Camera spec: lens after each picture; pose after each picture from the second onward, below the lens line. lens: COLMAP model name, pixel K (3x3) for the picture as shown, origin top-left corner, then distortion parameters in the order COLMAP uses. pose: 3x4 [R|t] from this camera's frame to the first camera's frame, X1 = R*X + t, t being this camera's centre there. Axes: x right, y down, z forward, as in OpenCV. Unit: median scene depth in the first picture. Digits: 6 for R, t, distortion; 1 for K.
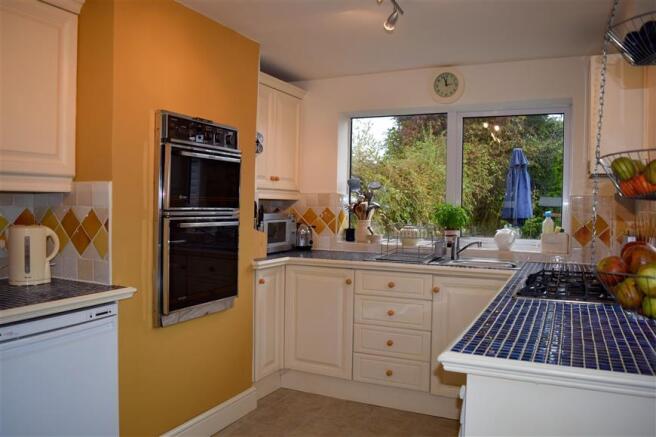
lens RADIAL K [[524.2, 0, 328.6], [0, 524.2, 217.6], [0, 0, 1]] dist [-0.076057, -0.003490]
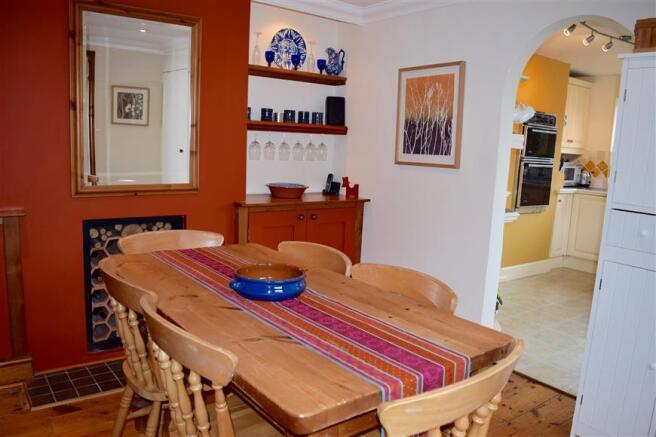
lens RADIAL K [[524.2, 0, 327.8], [0, 524.2, 218.7], [0, 0, 1]] dist [-0.076057, -0.003490]
pose [[0.888690, 0.090557, -0.449476, -0.035413], [-0.043989, 0.992619, 0.113011, 0.019754], [0.456393, -0.080660, 0.886115, -0.862255]]
